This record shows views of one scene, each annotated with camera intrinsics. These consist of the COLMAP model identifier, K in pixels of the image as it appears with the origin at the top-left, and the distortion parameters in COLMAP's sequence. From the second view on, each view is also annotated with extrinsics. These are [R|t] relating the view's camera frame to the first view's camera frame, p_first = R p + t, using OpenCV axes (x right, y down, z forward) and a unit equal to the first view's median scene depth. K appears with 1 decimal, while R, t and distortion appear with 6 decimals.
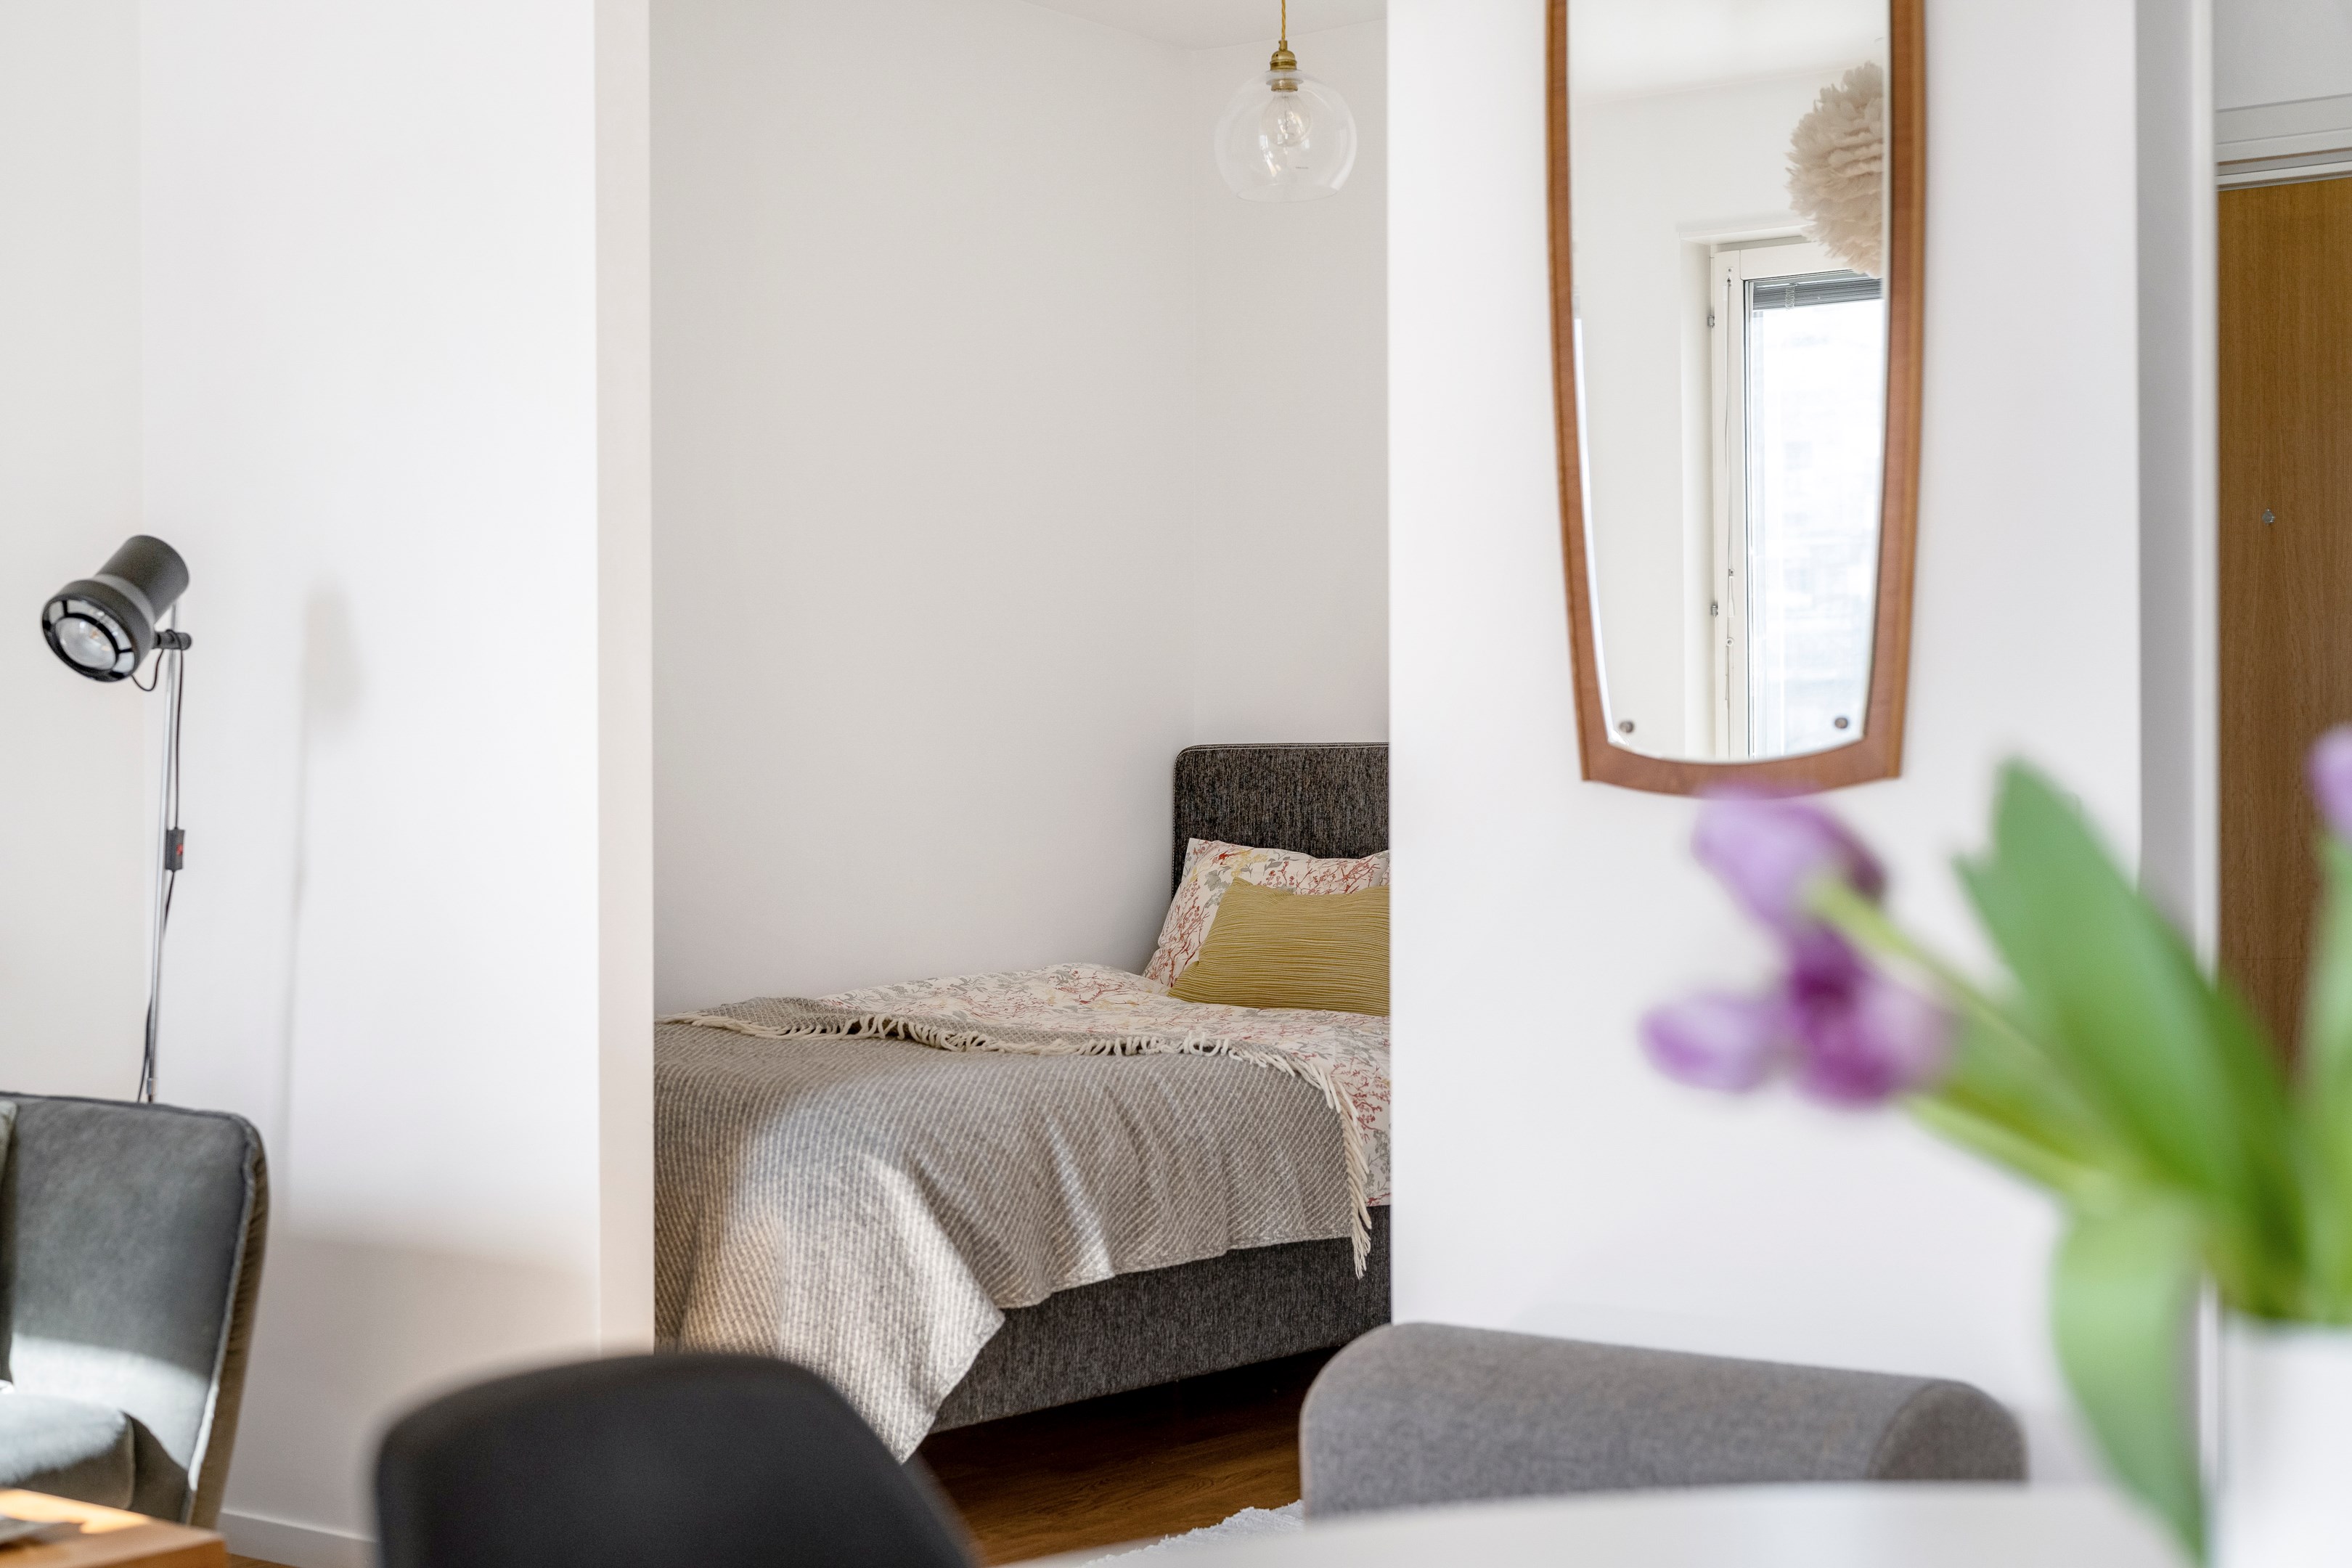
lens RADIAL K [[3384.6, 0, 1176.0], [0, 3384.6, 784.0], [0, 0, 1]] dist [-0.008705, -0.082771]
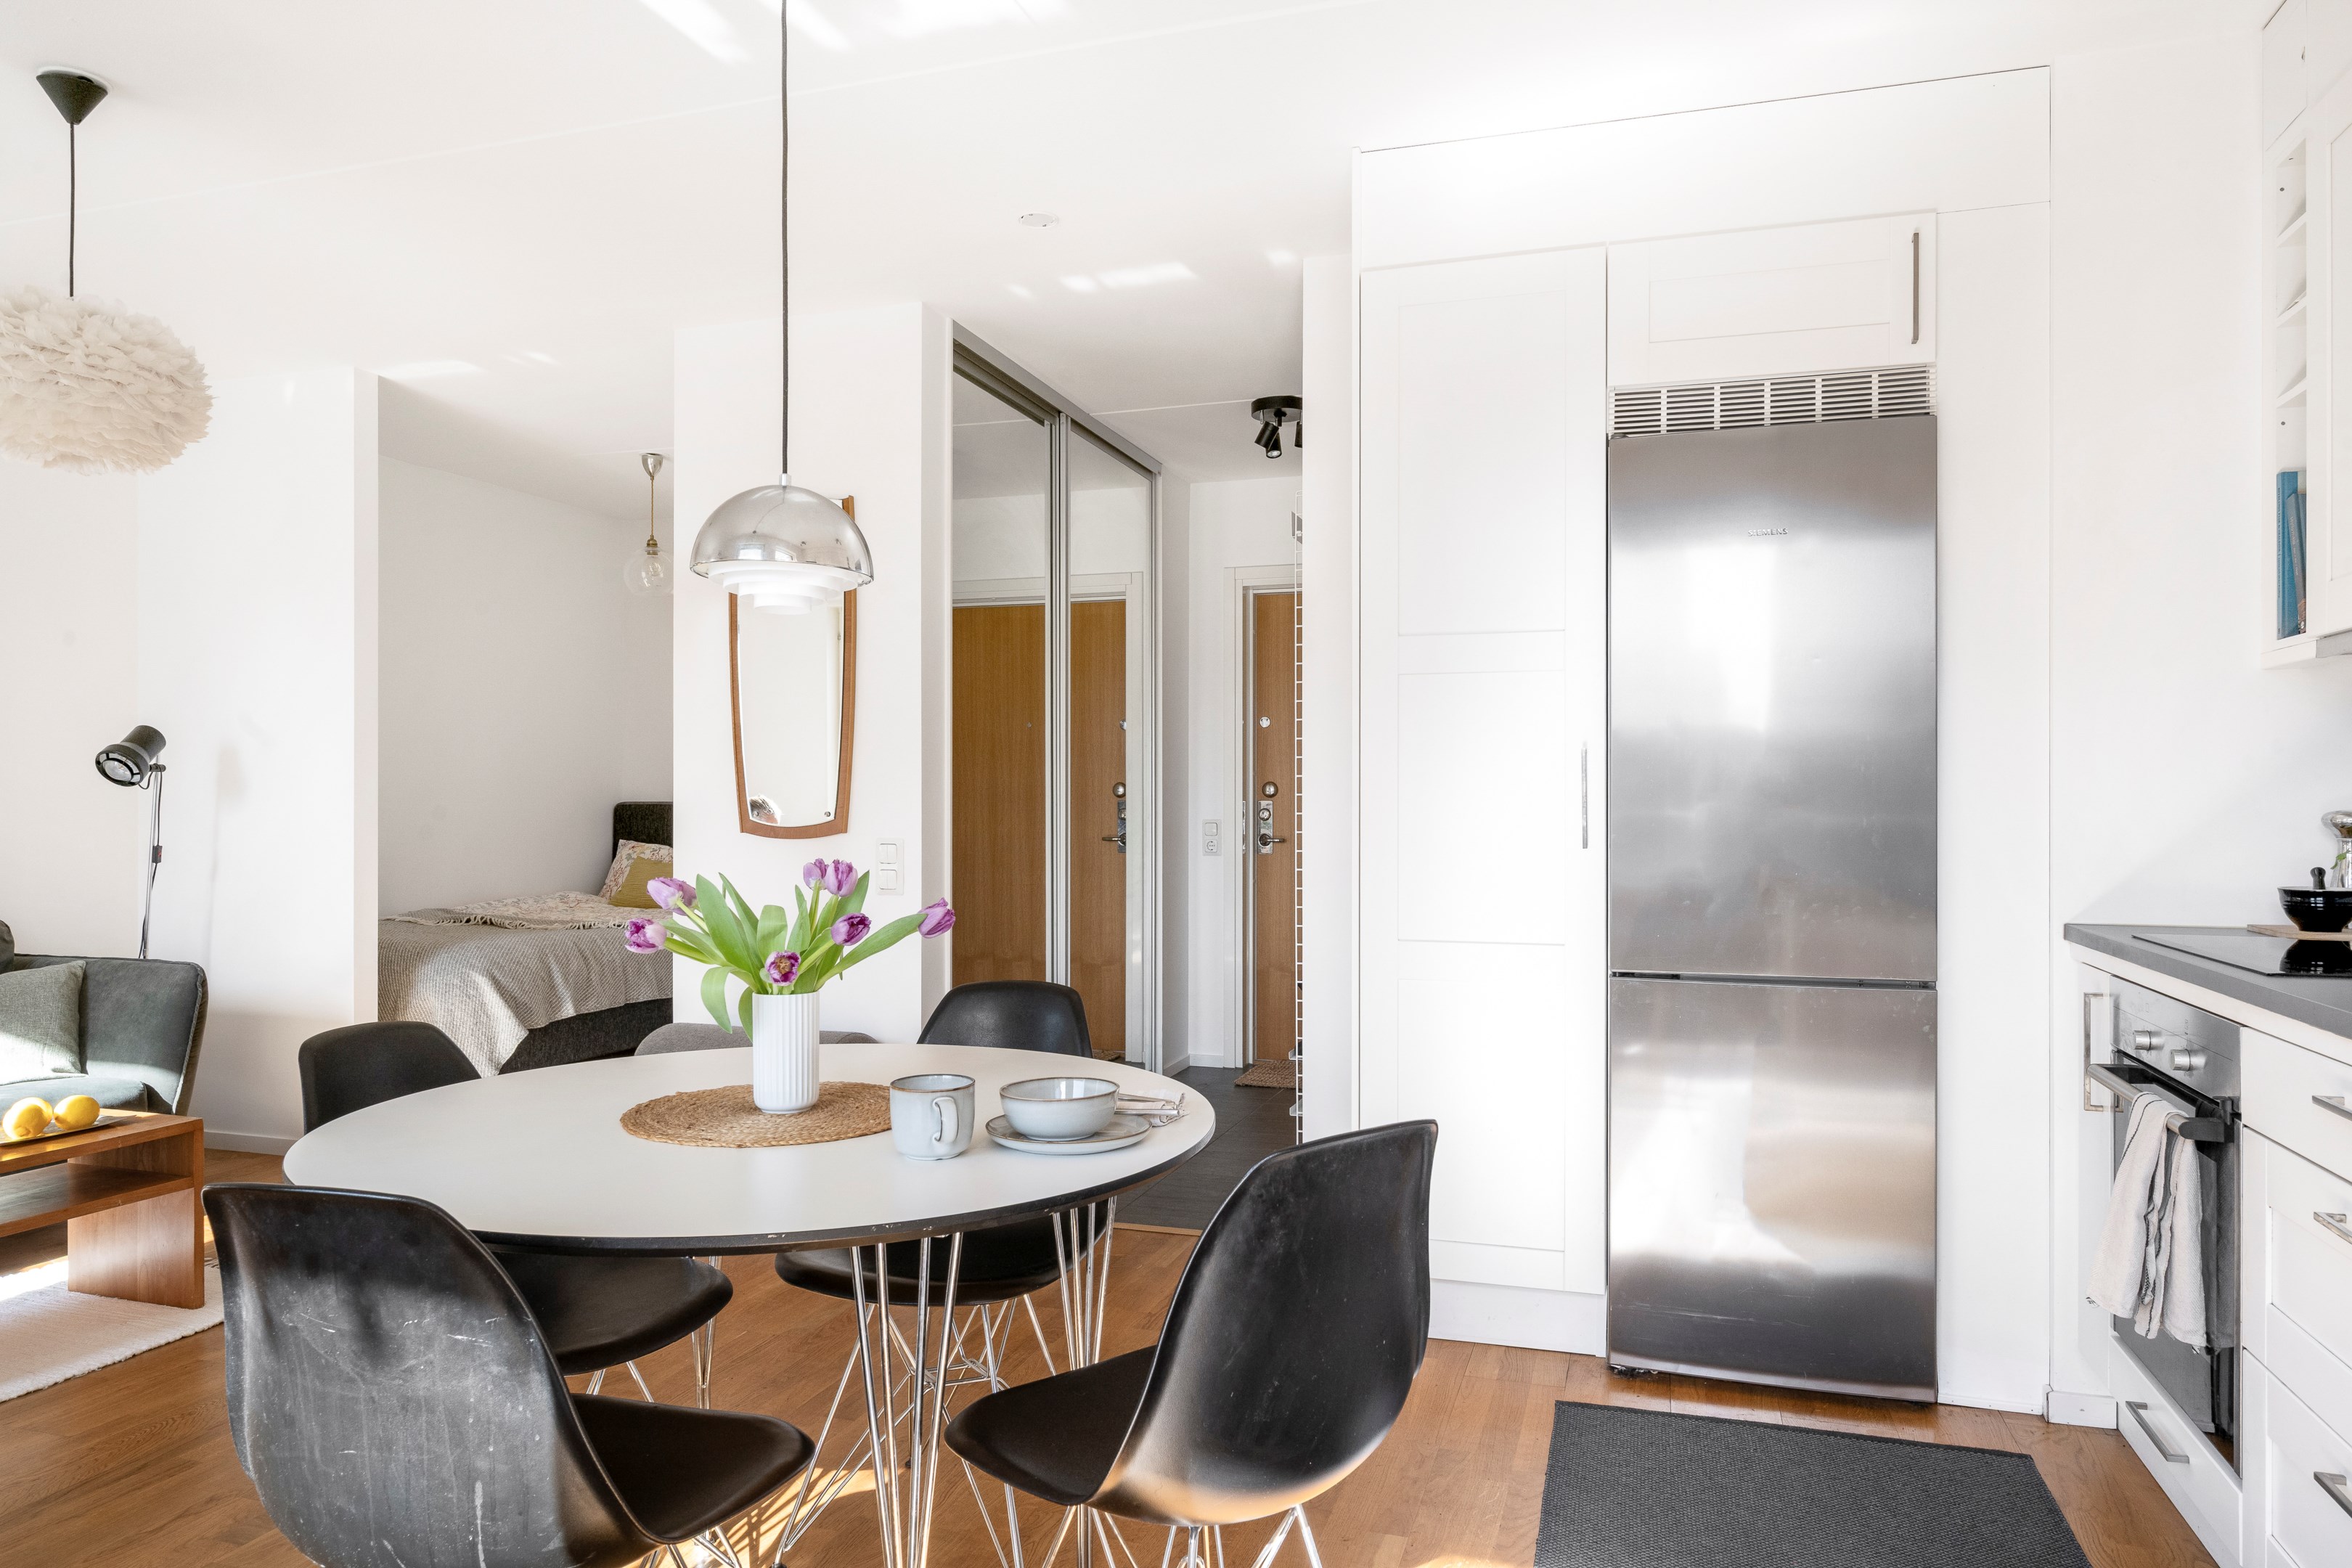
lens RADIAL K [[1520.5, 0, 1181.2], [0, 1520.5, 795.5], [0, 0, 1]] dist [-0.000447, 0.000899]
pose [[0.944161, 0.005674, 0.329436, 0.035838], [-0.005902, 0.999983, -0.000306, -0.025736], [-0.329432, -0.001656, 0.944178, -0.259945]]
